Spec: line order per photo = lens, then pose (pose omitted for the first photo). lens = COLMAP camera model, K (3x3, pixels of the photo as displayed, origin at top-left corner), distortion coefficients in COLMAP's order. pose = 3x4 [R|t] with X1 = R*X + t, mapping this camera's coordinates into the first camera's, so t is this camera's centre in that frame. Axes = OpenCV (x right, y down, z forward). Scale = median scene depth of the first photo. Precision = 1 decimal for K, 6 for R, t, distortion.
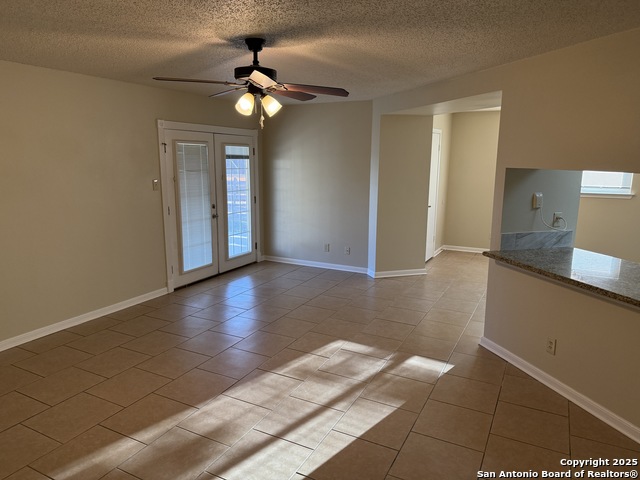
lens RADIAL K [[442.1, 0, 316.9], [0, 442.1, 233.9], [0, 0, 1]] dist [0.086744, -0.107369]
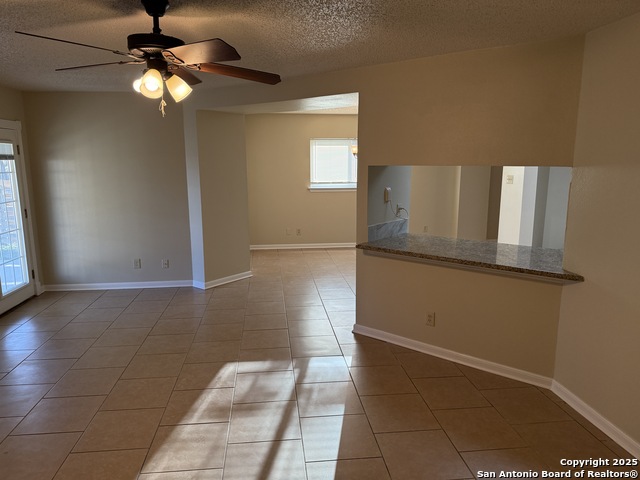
lens RADIAL K [[447.1, 0, 320.0], [0, 447.1, 240.0], [0, 0, 1]] dist [-0.000247, -0.005937]
pose [[0.823652, -0.108628, 0.556594, -0.249636], [0.102318, 0.993841, 0.042553, -0.022291], [-0.557789, 0.021901, 0.829694, 0.150380]]
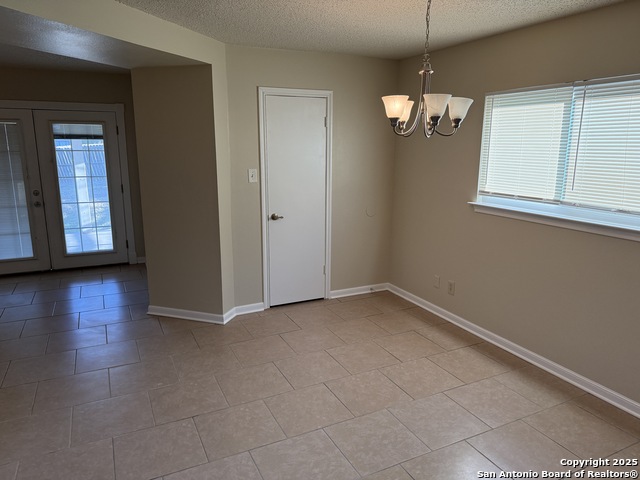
lens RADIAL K [[447.1, 0, 320.0], [0, 447.1, 240.0], [0, 0, 1]] dist [-0.000247, -0.005937]
pose [[0.807348, 0.121491, -0.577433, 1.057554], [-0.101045, 0.992585, 0.067561, -0.122328], [0.581359, 0.003801, 0.813638, 0.861002]]
